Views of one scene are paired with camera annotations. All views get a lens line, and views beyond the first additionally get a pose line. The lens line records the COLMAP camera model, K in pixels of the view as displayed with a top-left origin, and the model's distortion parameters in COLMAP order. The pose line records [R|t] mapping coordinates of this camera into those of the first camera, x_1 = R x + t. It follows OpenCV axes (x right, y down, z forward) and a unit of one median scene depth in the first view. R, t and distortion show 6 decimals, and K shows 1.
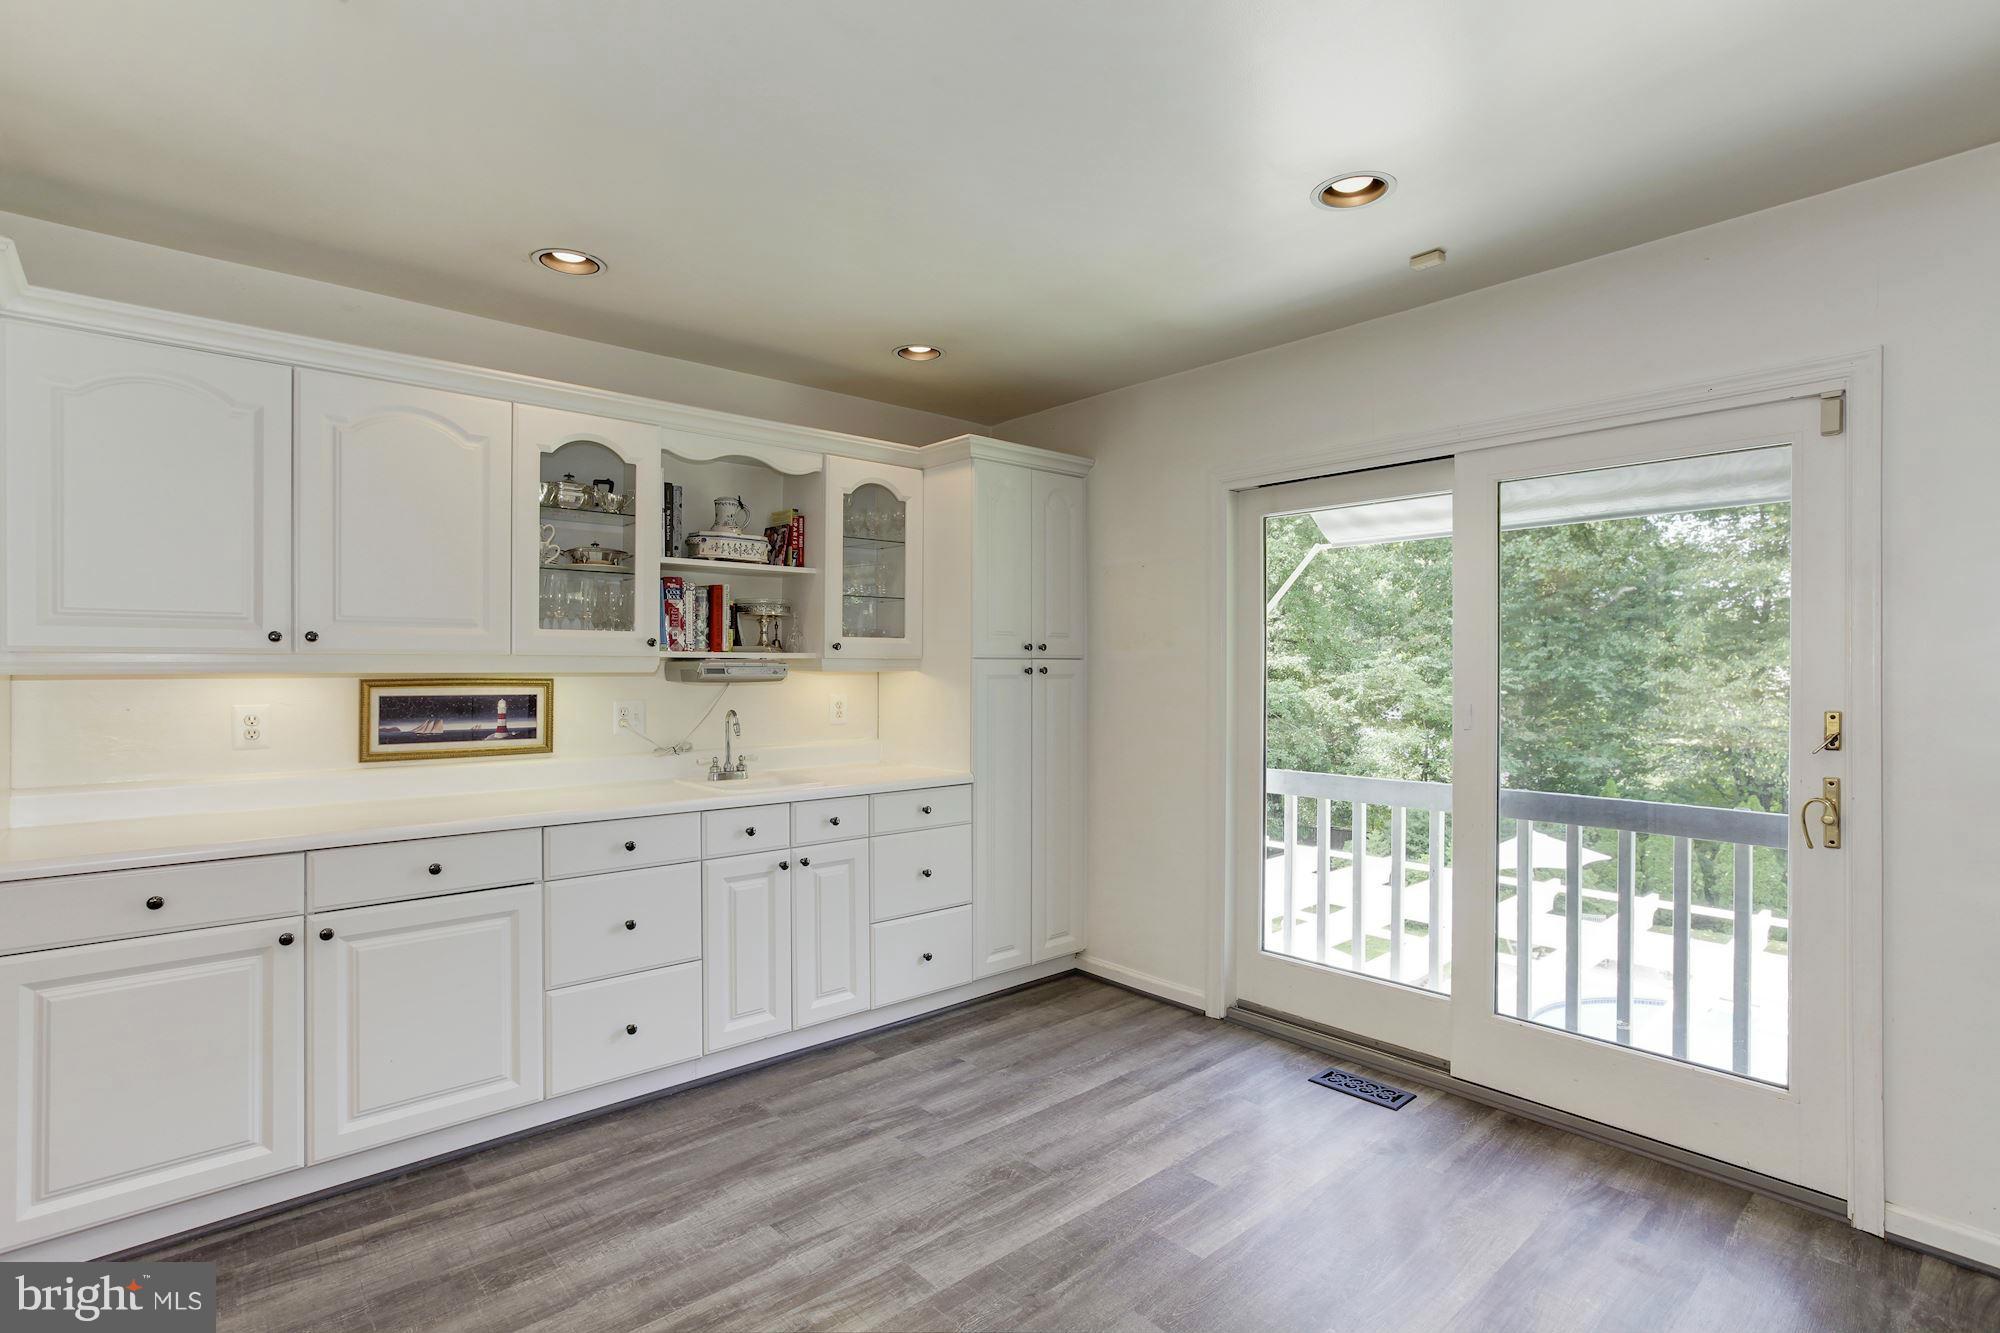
lens RADIAL K [[933.3, 0, 1029.6], [0, 933.3, 654.7], [0, 0, 1]] dist [-0.049925, 0.025997]
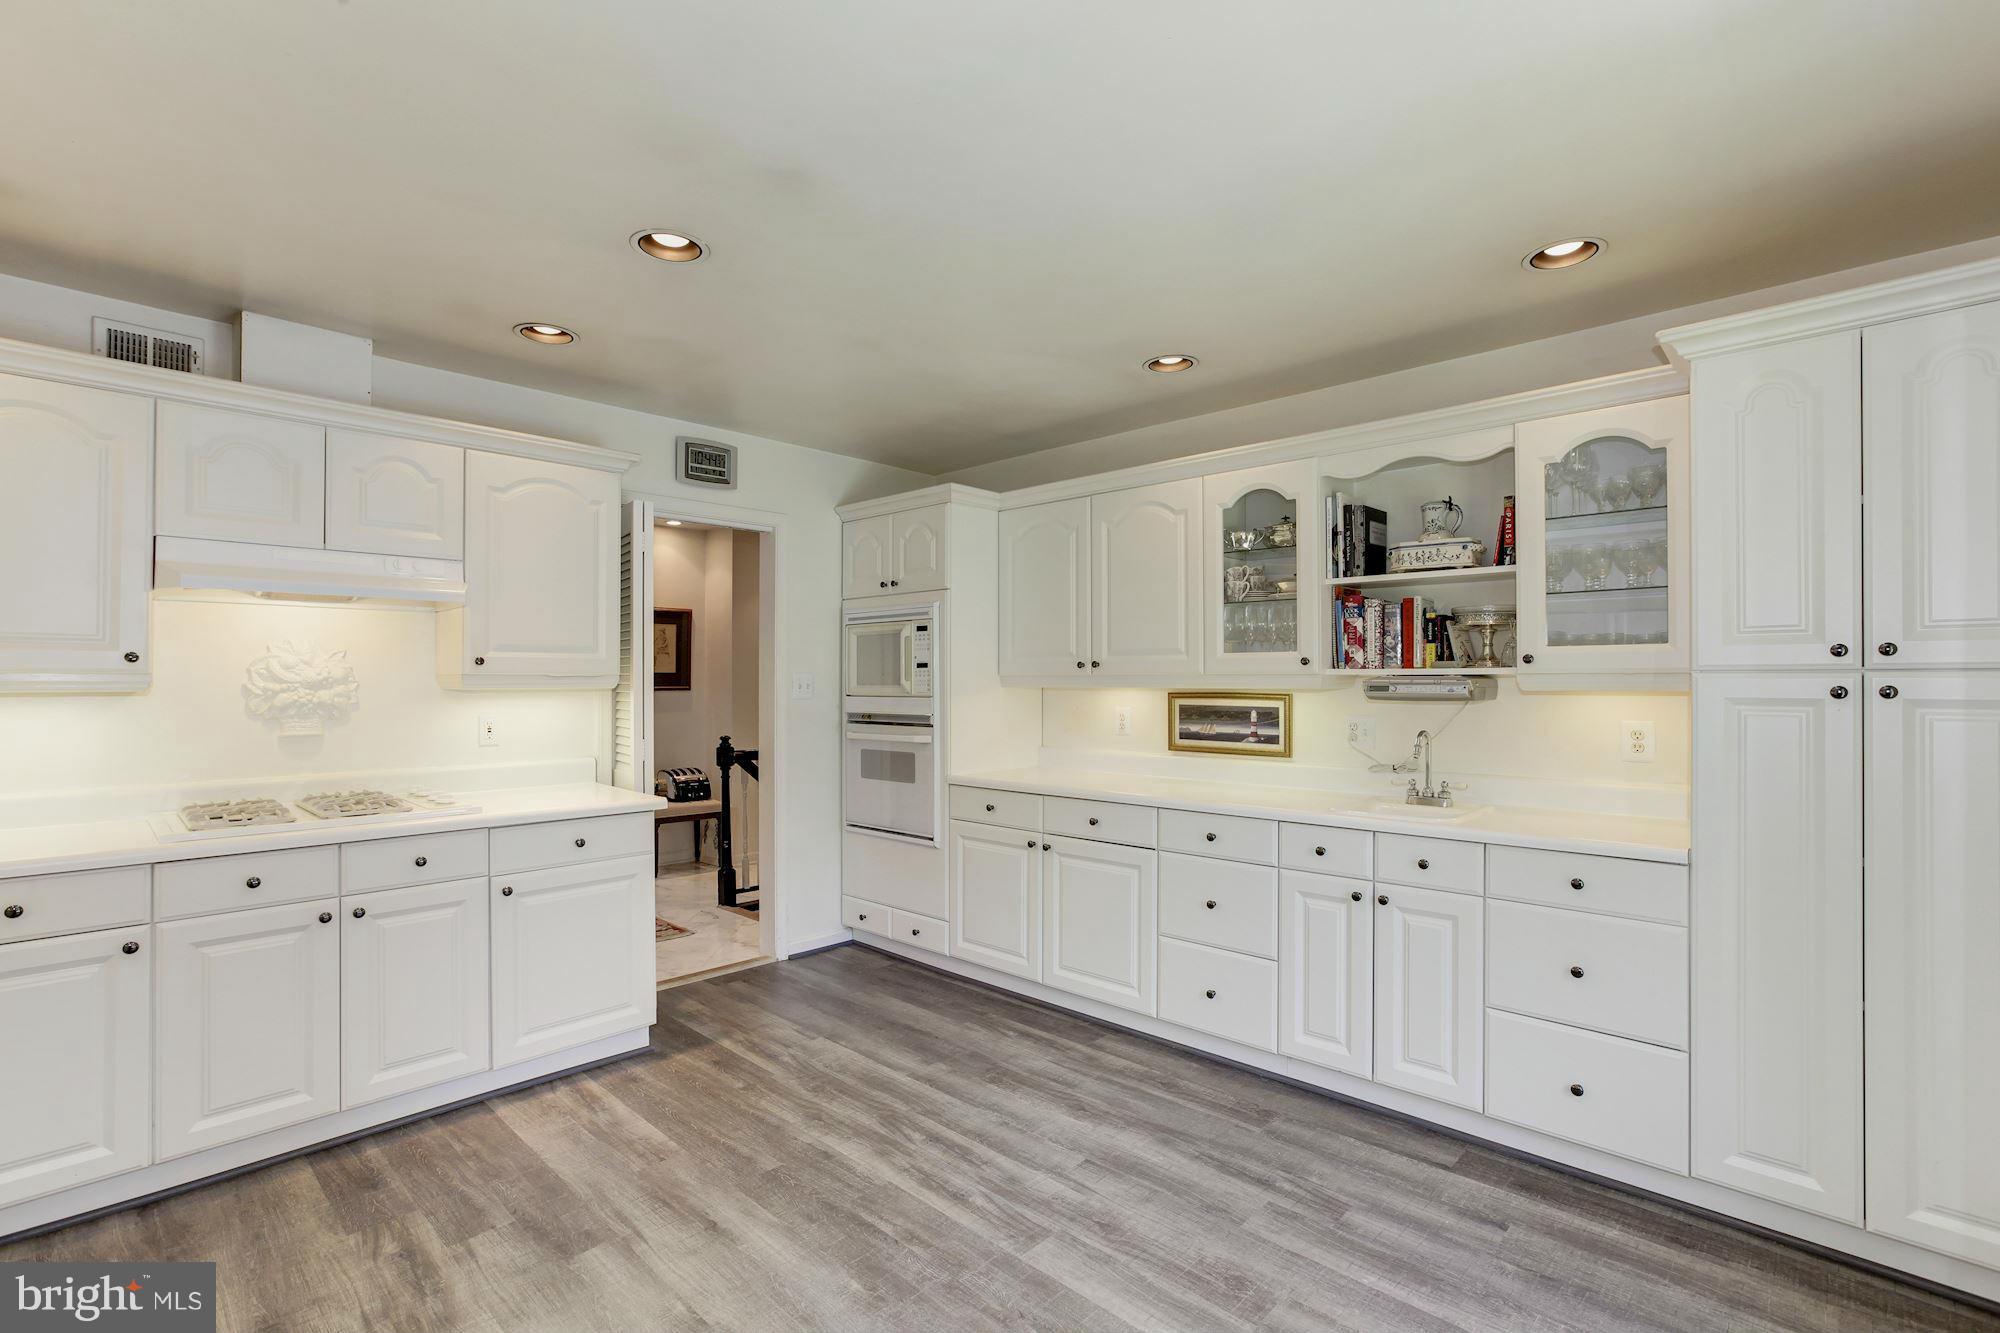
lens RADIAL K [[914.1, 0, 998.7], [0, 914.1, 659.4], [0, 0, 1]] dist [-0.050193, 0.024713]
pose [[0.075384, -0.024364, -0.996857, 0.657526], [0.012578, 0.999645, -0.023481, 0.005052], [0.997075, -0.010769, 0.075664, 0.604209]]
